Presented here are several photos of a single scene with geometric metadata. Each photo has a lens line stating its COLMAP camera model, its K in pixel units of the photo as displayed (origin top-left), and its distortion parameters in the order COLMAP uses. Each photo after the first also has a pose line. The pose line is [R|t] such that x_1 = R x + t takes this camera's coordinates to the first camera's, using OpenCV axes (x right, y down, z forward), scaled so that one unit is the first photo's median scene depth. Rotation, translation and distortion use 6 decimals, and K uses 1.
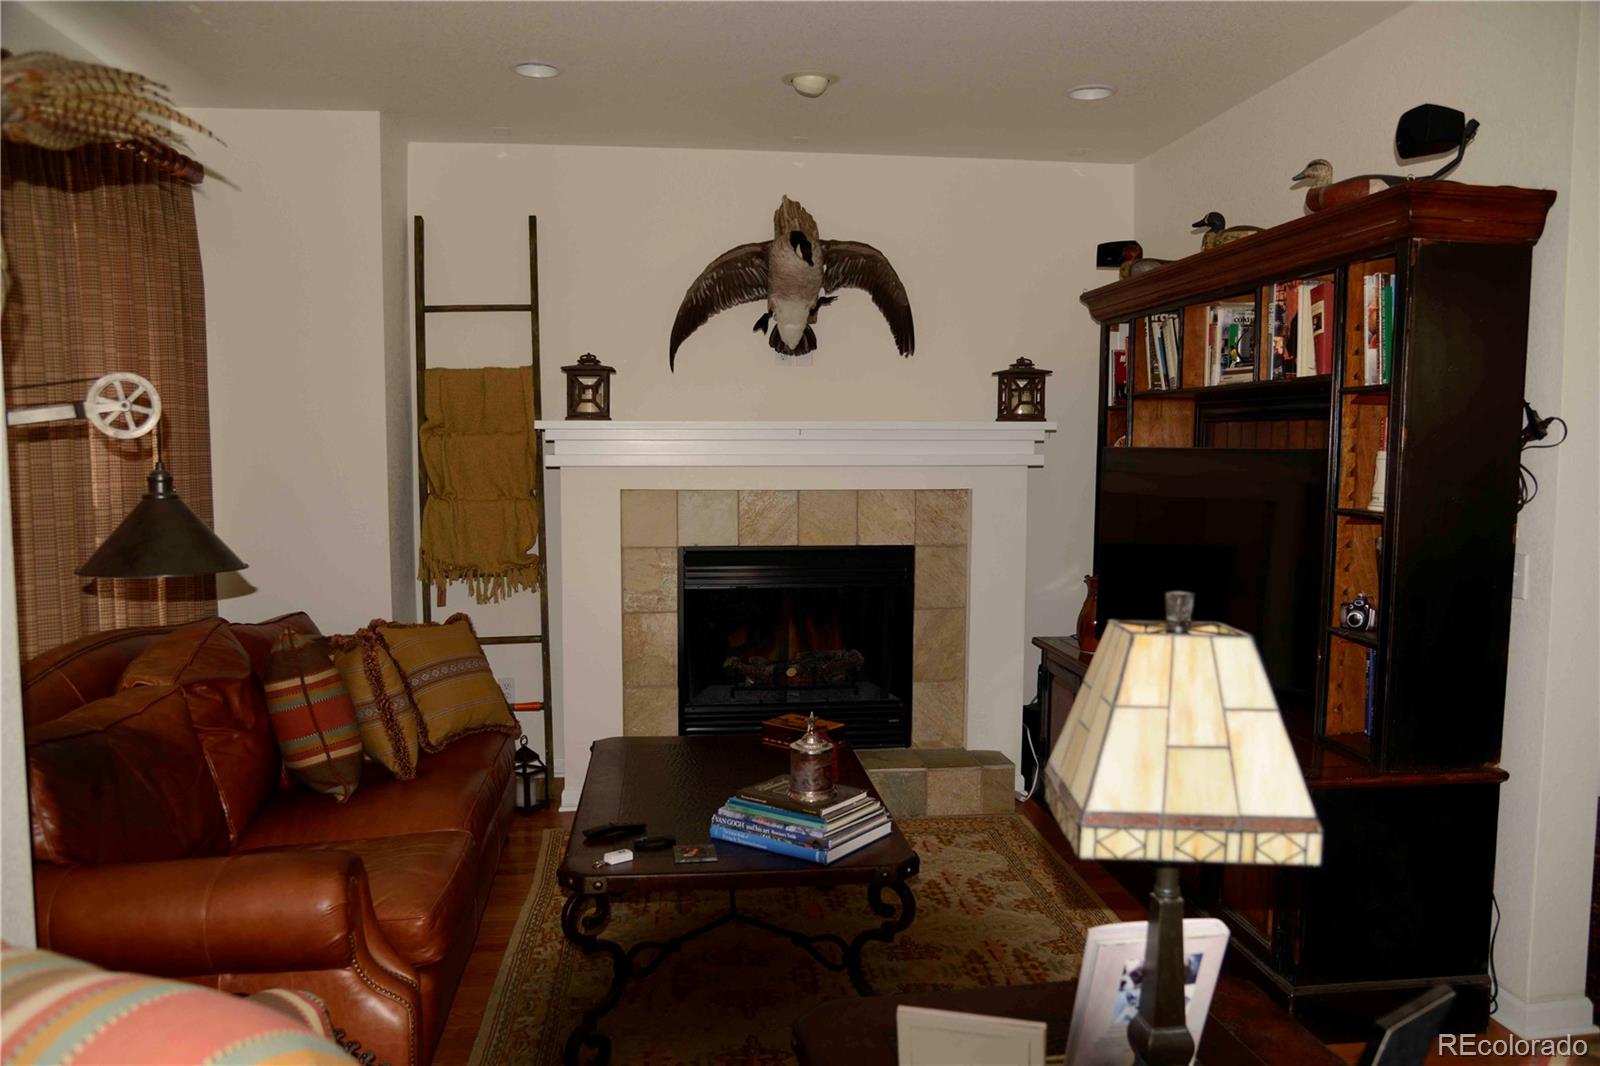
lens RADIAL K [[1218.0, 0, 801.1], [0, 1218.0, 543.8], [0, 0, 1]] dist [-0.034000, 0.006526]
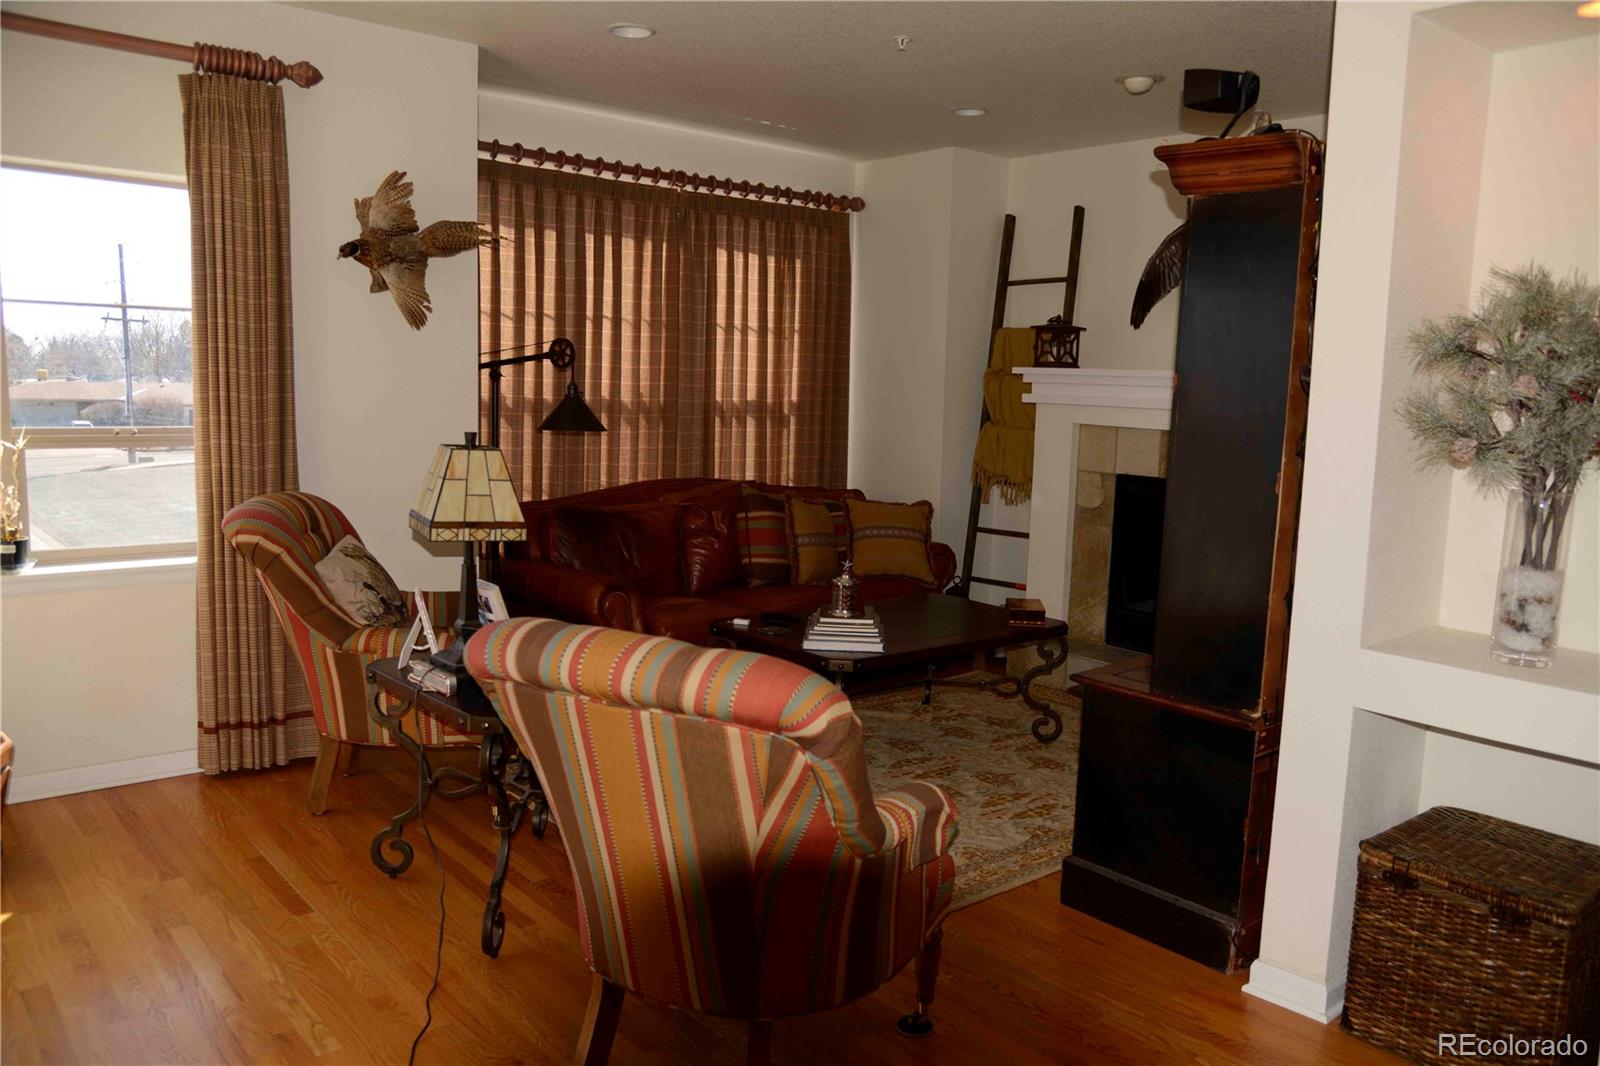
lens RADIAL K [[1218.0, 0, 797.1], [0, 1218.0, 535.4], [0, 0, 1]] dist [-0.034000, 0.006526]
pose [[0.545140, 0.122010, -0.829419, 0.768724], [-0.099357, 0.991783, 0.080591, -0.003077], [0.832437, 0.038475, 0.552783, 0.075110]]
